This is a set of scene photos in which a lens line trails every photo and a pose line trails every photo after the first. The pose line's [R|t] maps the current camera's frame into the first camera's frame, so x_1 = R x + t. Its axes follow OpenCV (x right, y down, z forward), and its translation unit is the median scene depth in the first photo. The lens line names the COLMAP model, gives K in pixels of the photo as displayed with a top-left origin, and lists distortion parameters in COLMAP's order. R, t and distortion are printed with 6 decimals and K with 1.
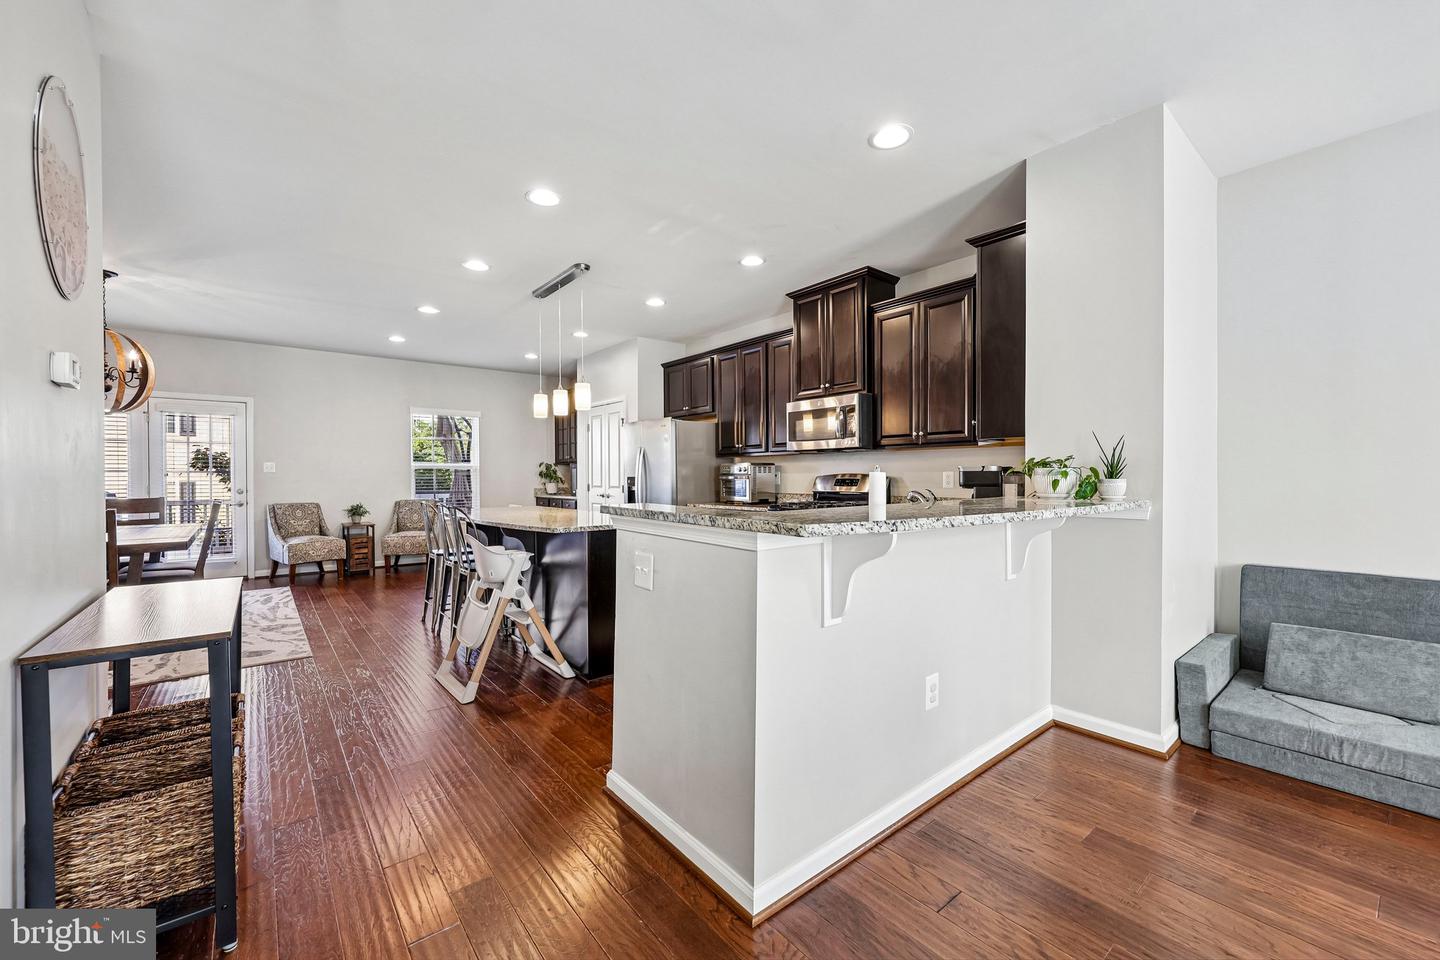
lens RADIAL K [[580.7, 0, 724.8], [0, 580.7, 482.8], [0, 0, 1]] dist [-0.001146, 0.000106]
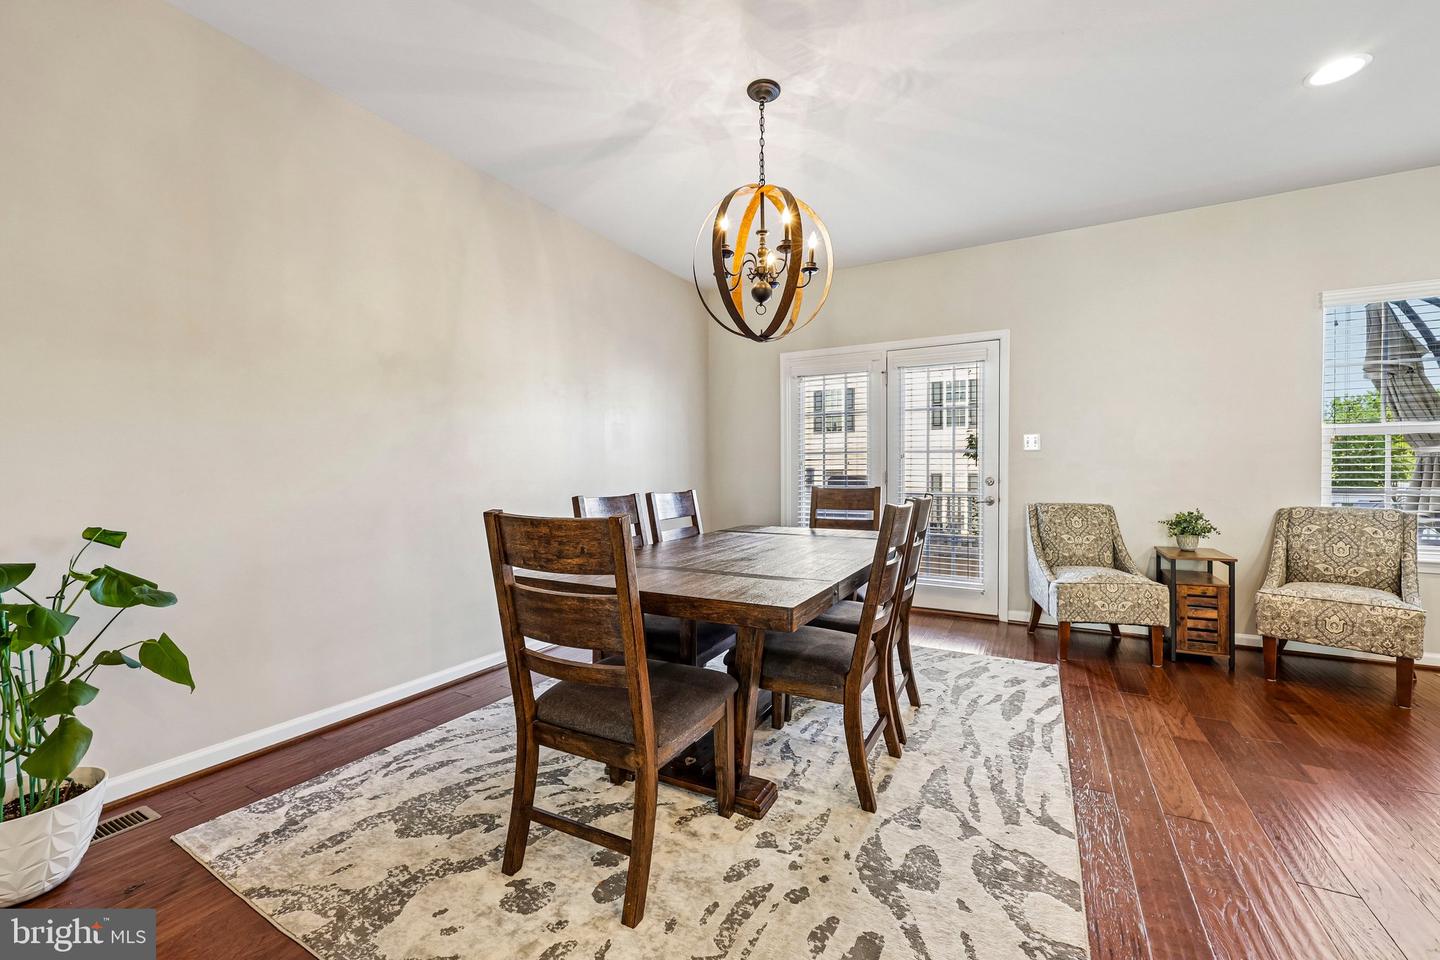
lens RADIAL K [[580.7, 0, 726.0], [0, 580.7, 481.9], [0, 0, 1]] dist [-0.001146, 0.000106]
pose [[0.385013, 0.016002, -0.922773, -0.351948], [-0.006674, 0.999872, 0.014555, 0.007851], [0.922887, 0.000555, 0.385070, 0.477437]]
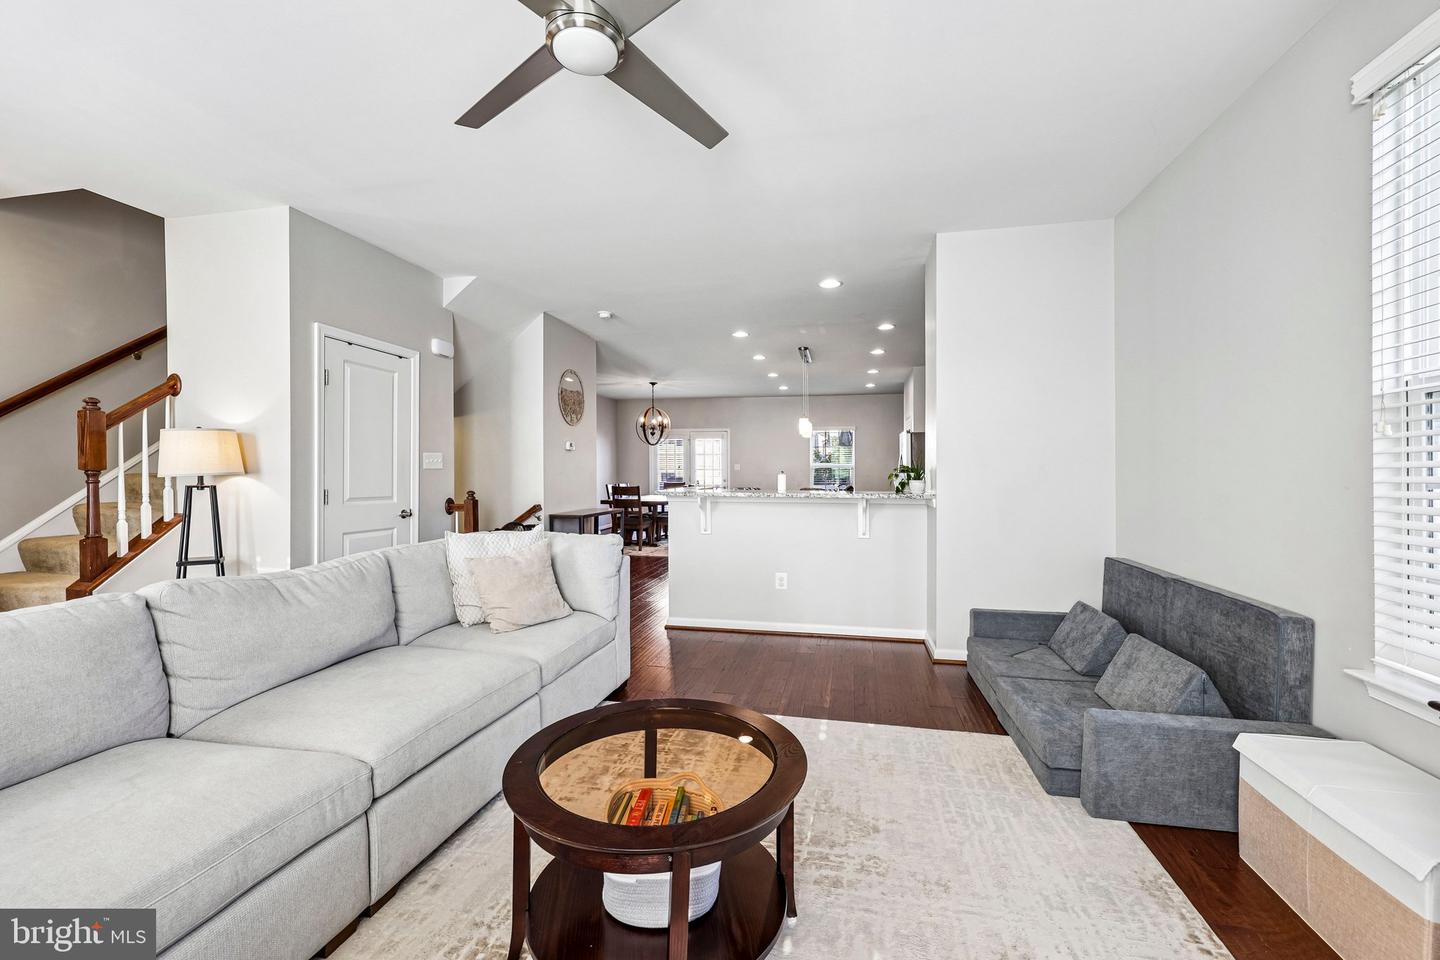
lens RADIAL K [[580.7, 0, 720.3], [0, 580.7, 479.8], [0, 0, 1]] dist [-0.001146, 0.000106]
pose [[0.626644, 0.013255, -0.779193, 0.554287], [-0.010454, 0.999908, 0.008603, -0.003699], [0.779236, 0.002754, 0.626725, -0.137880]]
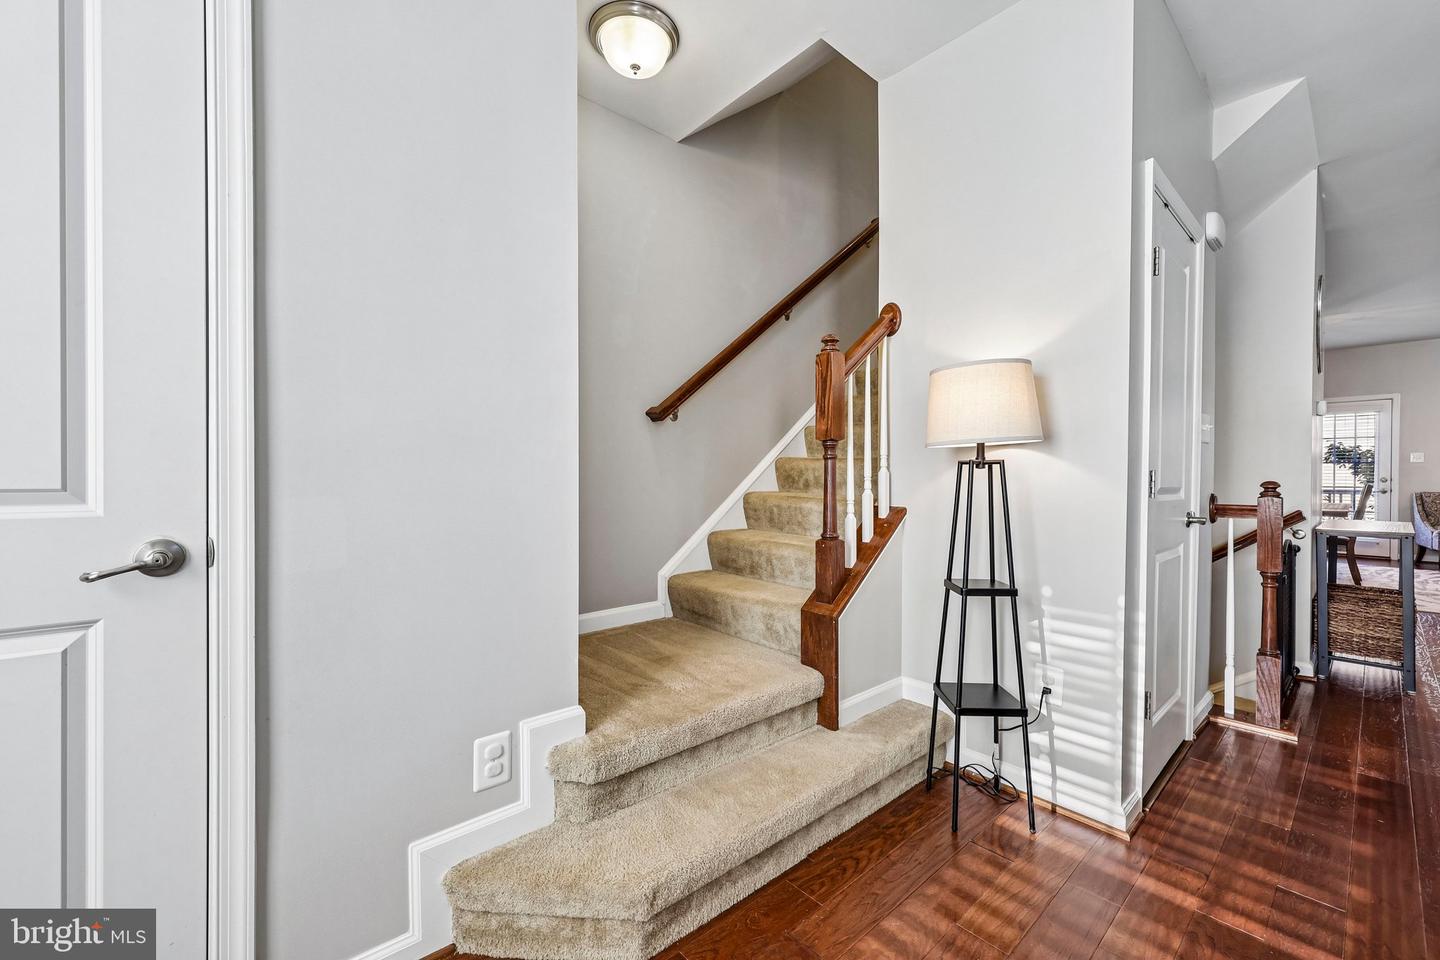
lens RADIAL K [[580.7, 0, 721.6], [0, 580.7, 481.6], [0, 0, 1]] dist [-0.001146, 0.000106]
pose [[0.041146, 0.011700, -0.999085, 0.213979], [-0.009015, 0.999895, 0.011338, 0.016398], [0.999112, 0.008541, 0.041247, -0.302063]]
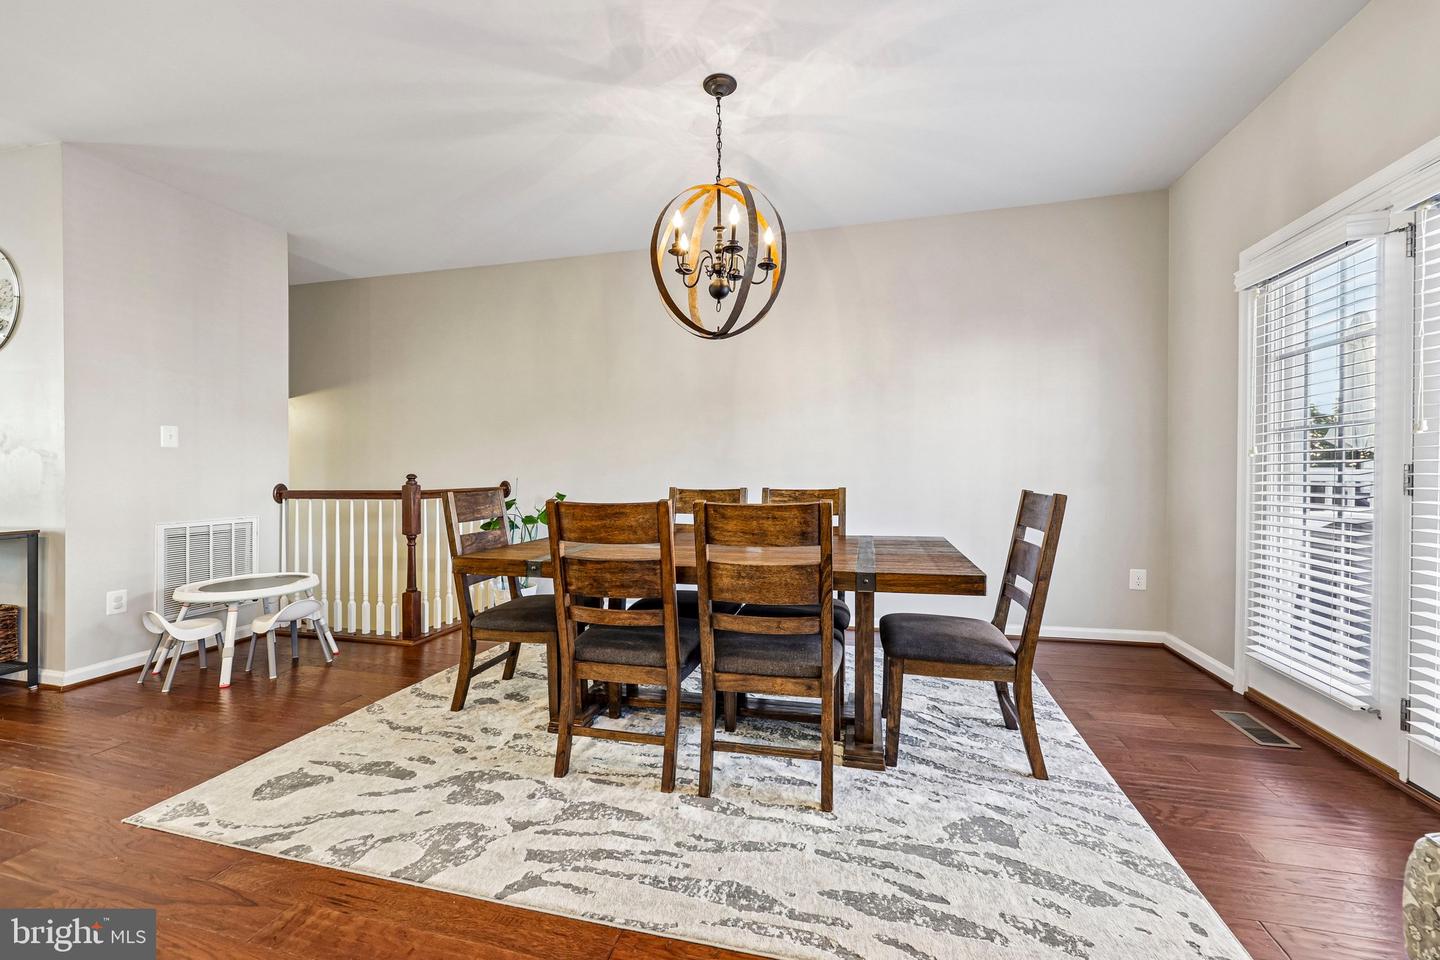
lens RADIAL K [[580.7, 0, 715.6], [0, 580.7, 476.0], [0, 0, 1]] dist [-0.001146, 0.000106]
pose [[-0.807323, 0.011172, -0.590004, -0.468069], [0.002167, 0.999870, 0.015968, 0.005570], [0.590106, 0.011613, -0.807243, 0.949606]]
